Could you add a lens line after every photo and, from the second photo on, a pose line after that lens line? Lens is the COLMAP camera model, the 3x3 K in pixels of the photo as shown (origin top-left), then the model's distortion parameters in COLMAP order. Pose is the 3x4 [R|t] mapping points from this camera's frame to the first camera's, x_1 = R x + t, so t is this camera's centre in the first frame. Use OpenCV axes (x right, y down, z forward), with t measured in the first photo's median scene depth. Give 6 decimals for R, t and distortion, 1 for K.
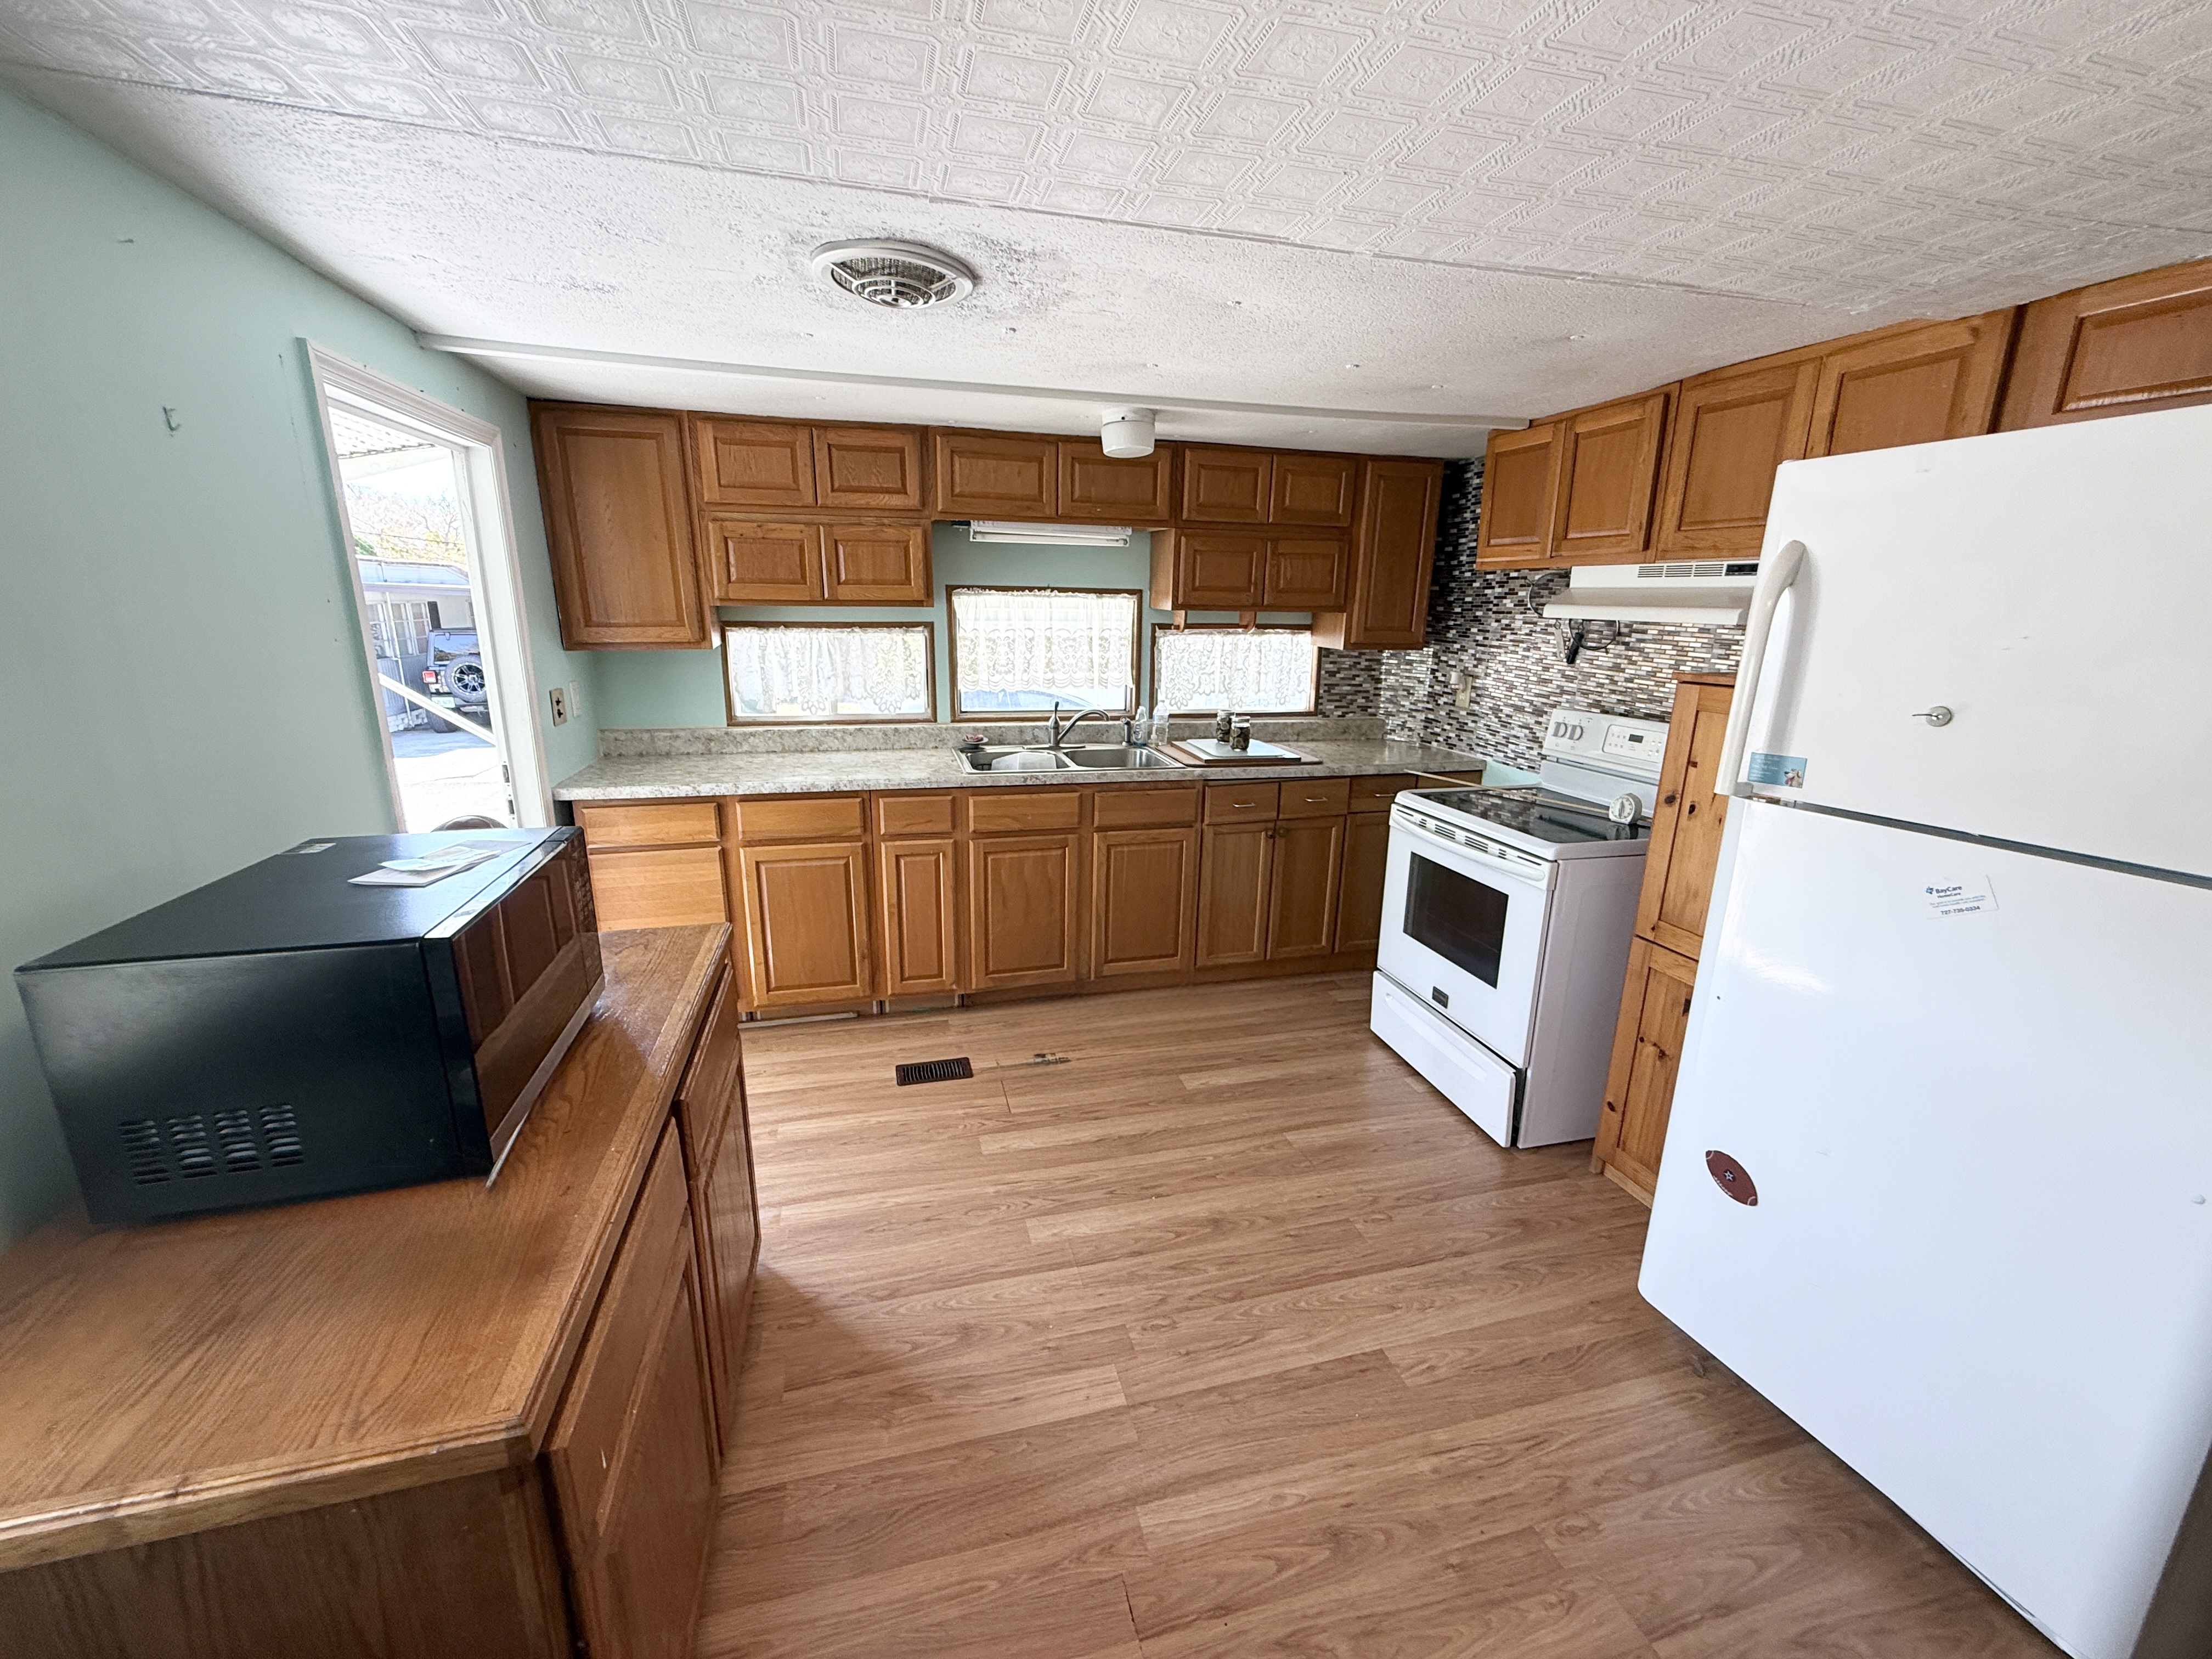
lens RADIAL K [[883.5, 0, 1103.7], [0, 883.5, 822.2], [0, 0, 1]] dist [0.000080, -0.000032]
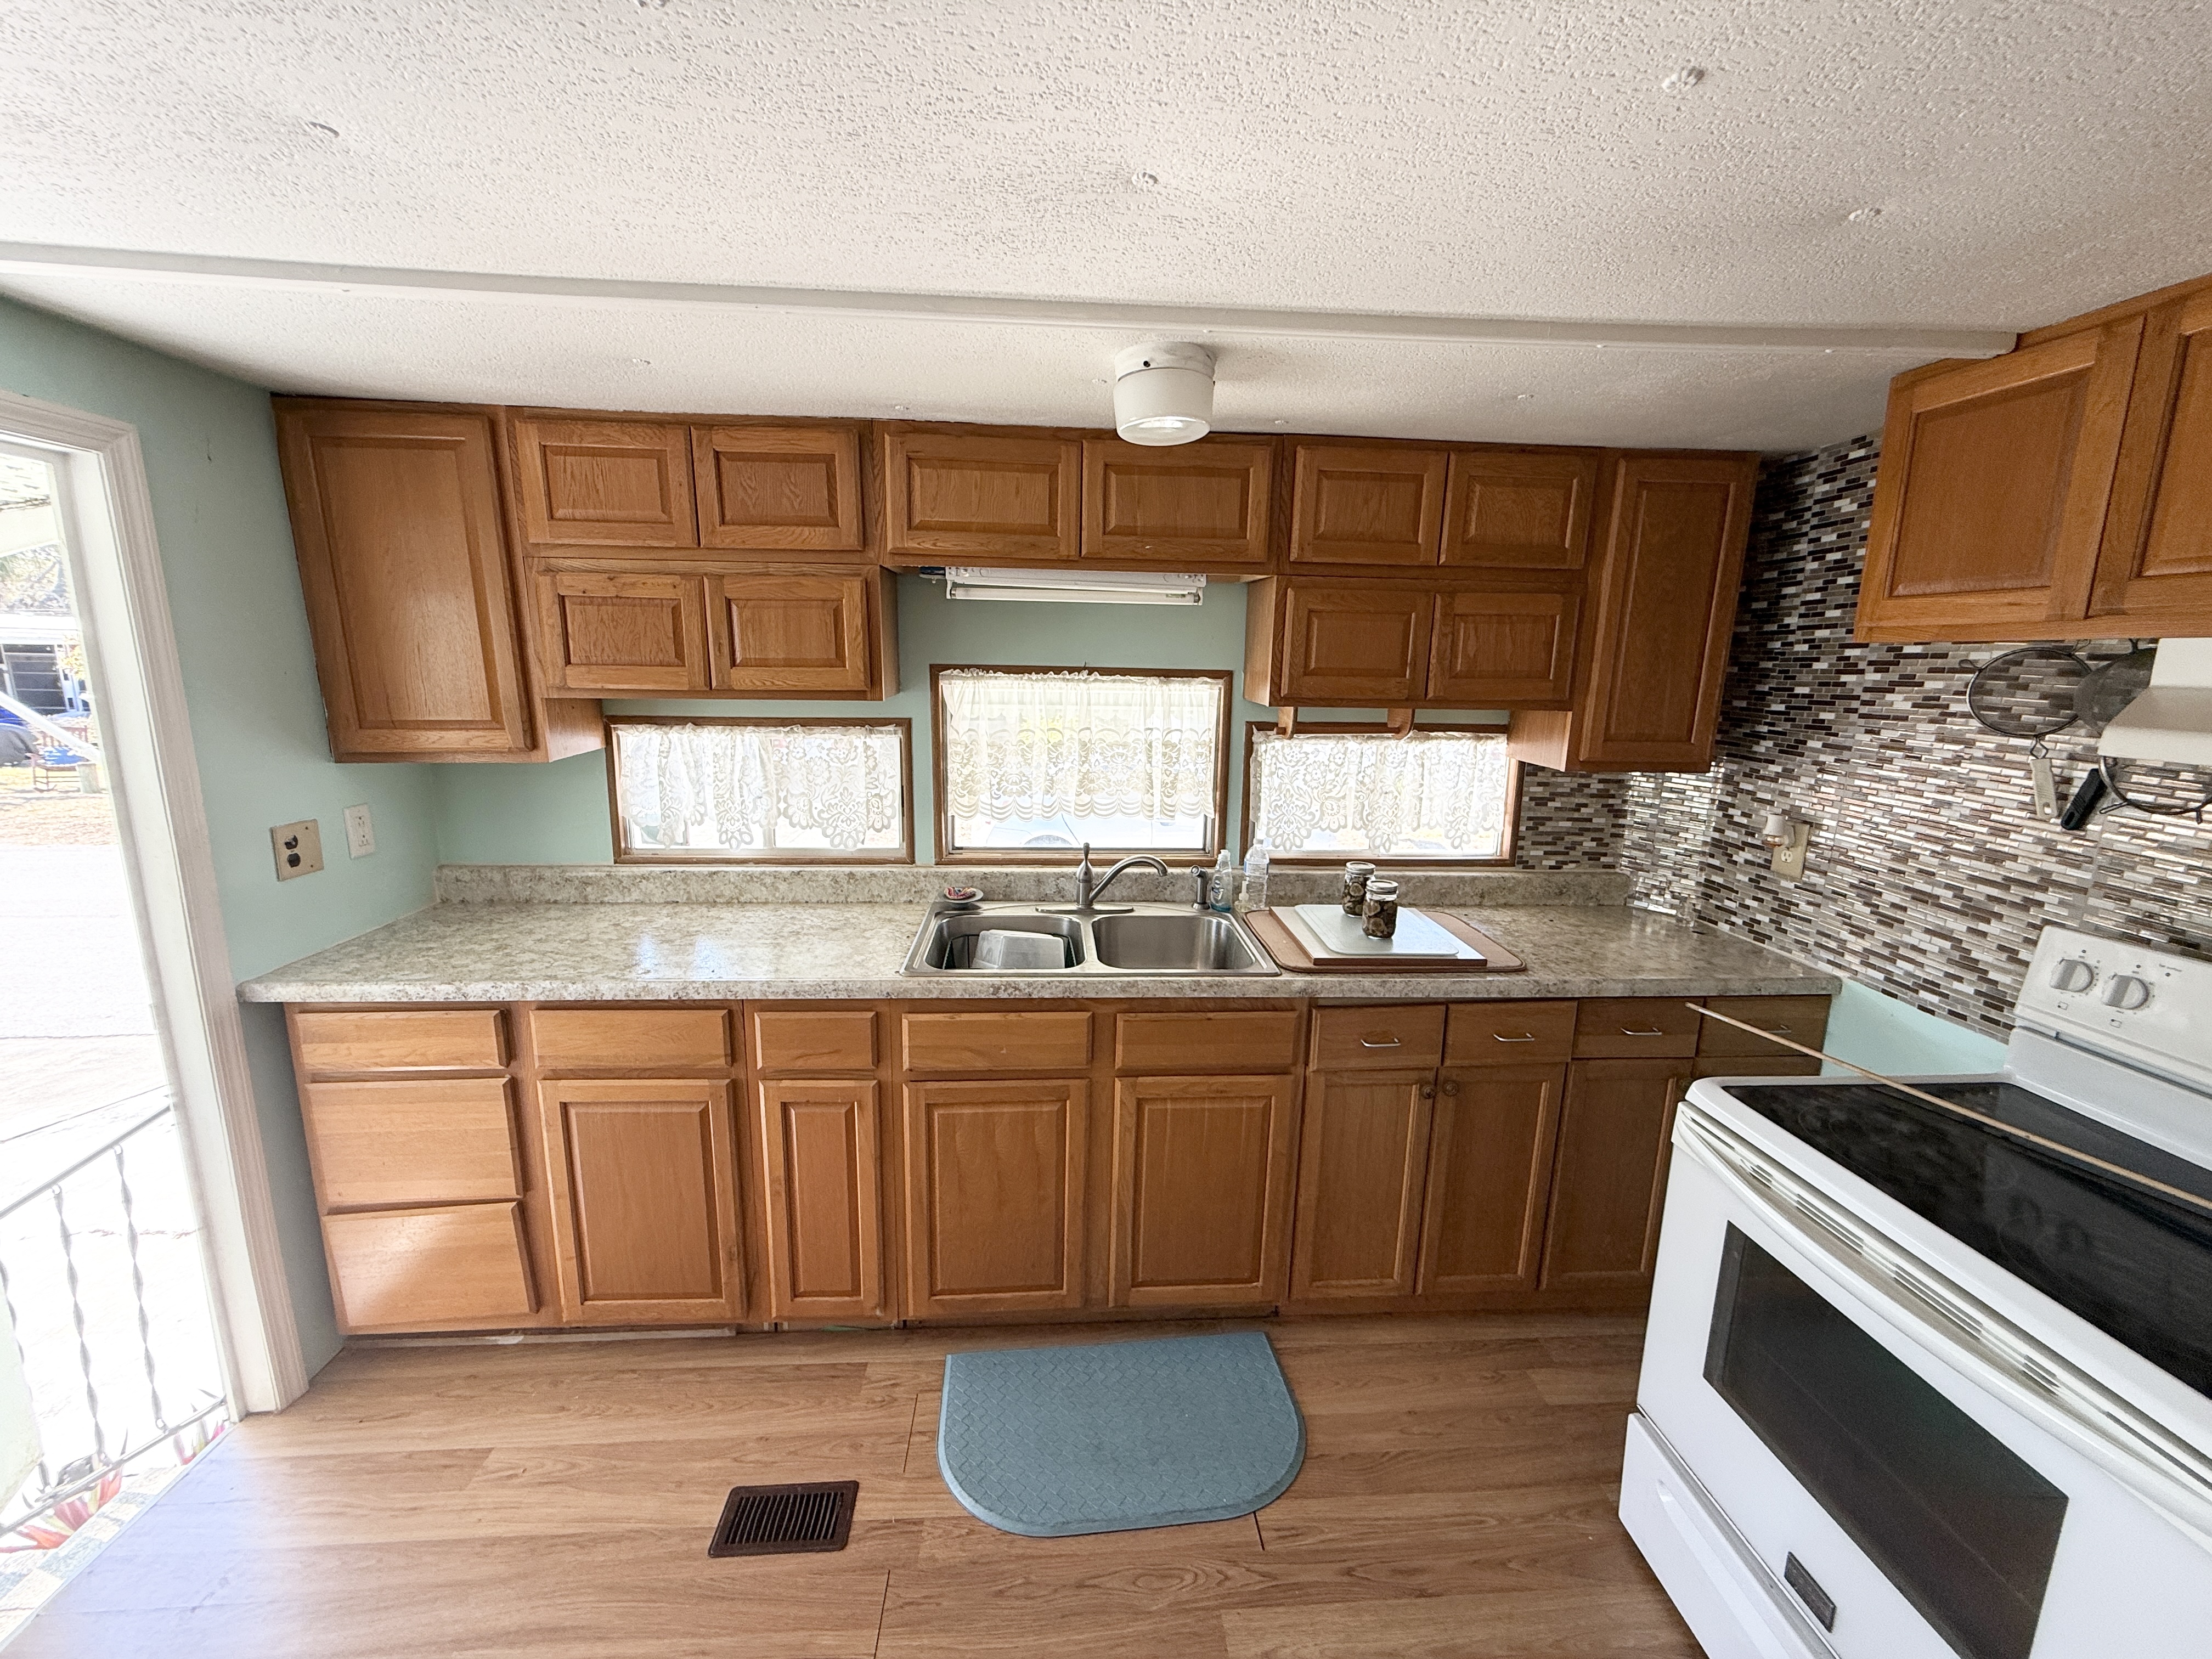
lens RADIAL K [[883.5, 0, 1101.1], [0, 883.5, 825.1], [0, 0, 1]] dist [0.000080, -0.000032]
pose [[0.981787, 0.037270, -0.186294, 0.085912], [-0.049037, 0.997055, -0.058958, -0.124489], [0.183548, 0.067019, 0.980724, 0.410174]]
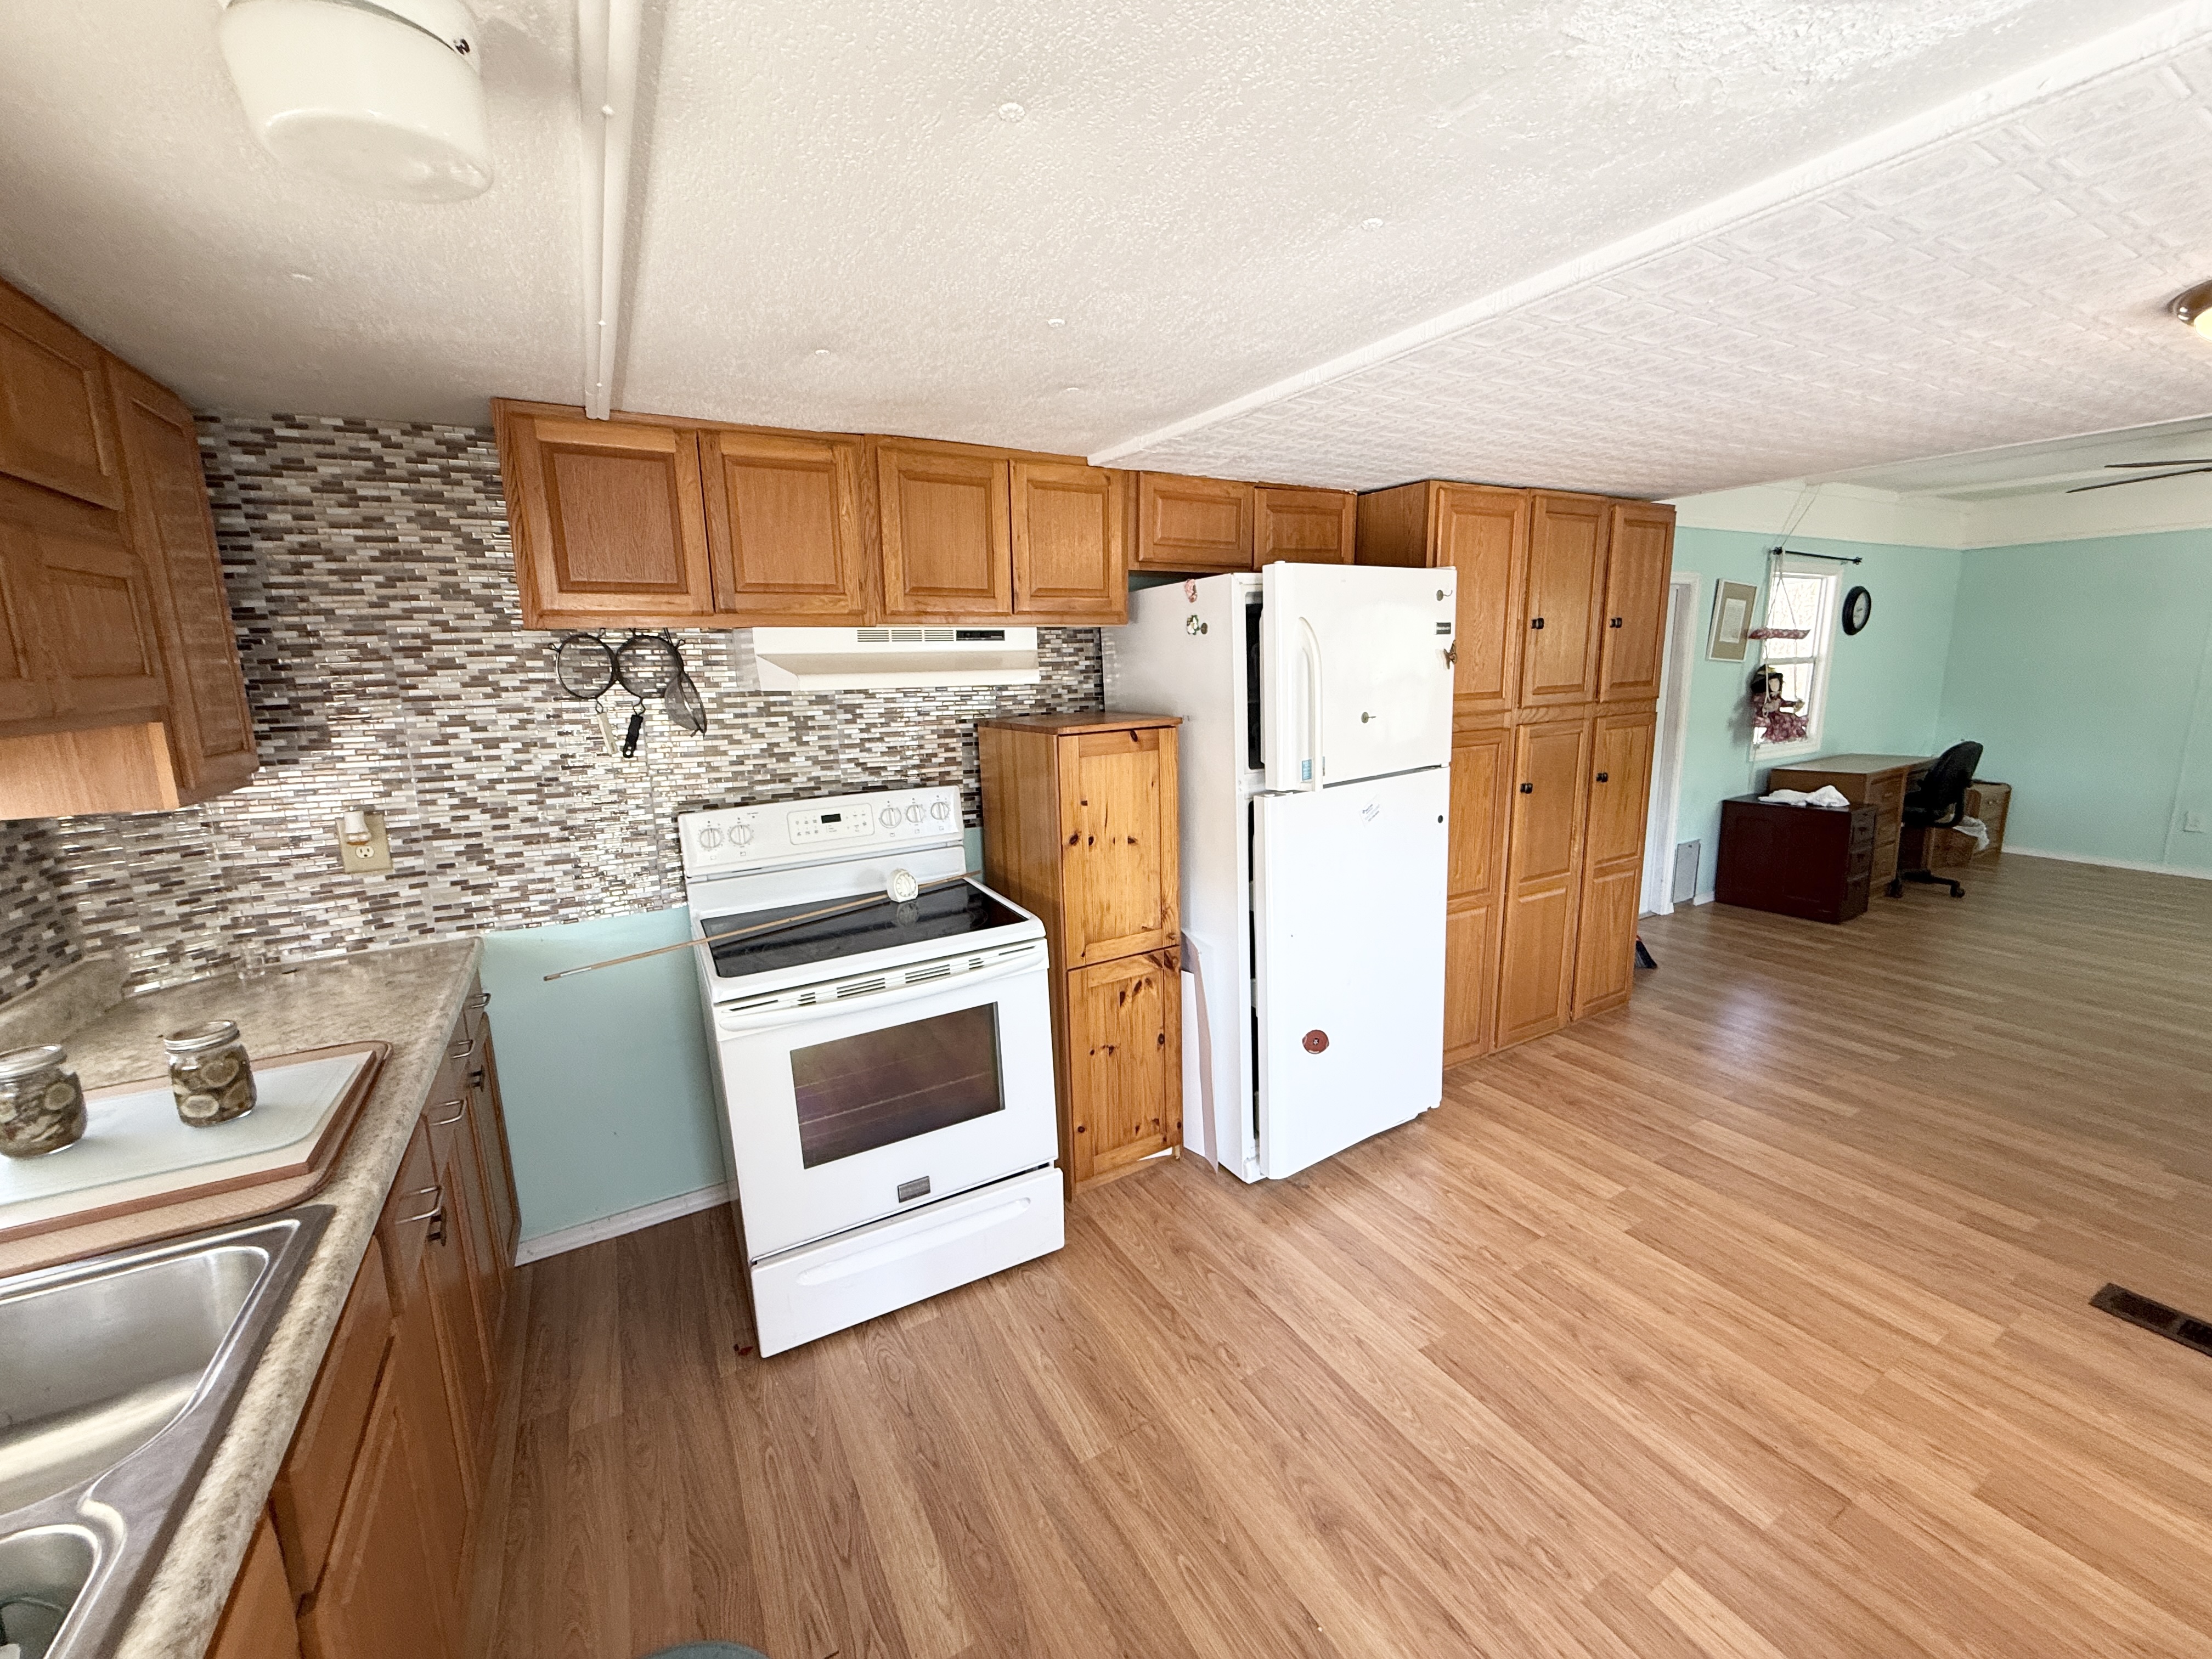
lens RADIAL K [[883.5, 0, 1104.0], [0, 883.5, 825.3], [0, 0, 1]] dist [0.000080, -0.000032]
pose [[-0.258310, -0.187900, 0.947613, -0.274680], [0.257633, 0.931979, 0.255029, -0.209653], [-0.931075, 0.310013, -0.192330, 0.780594]]
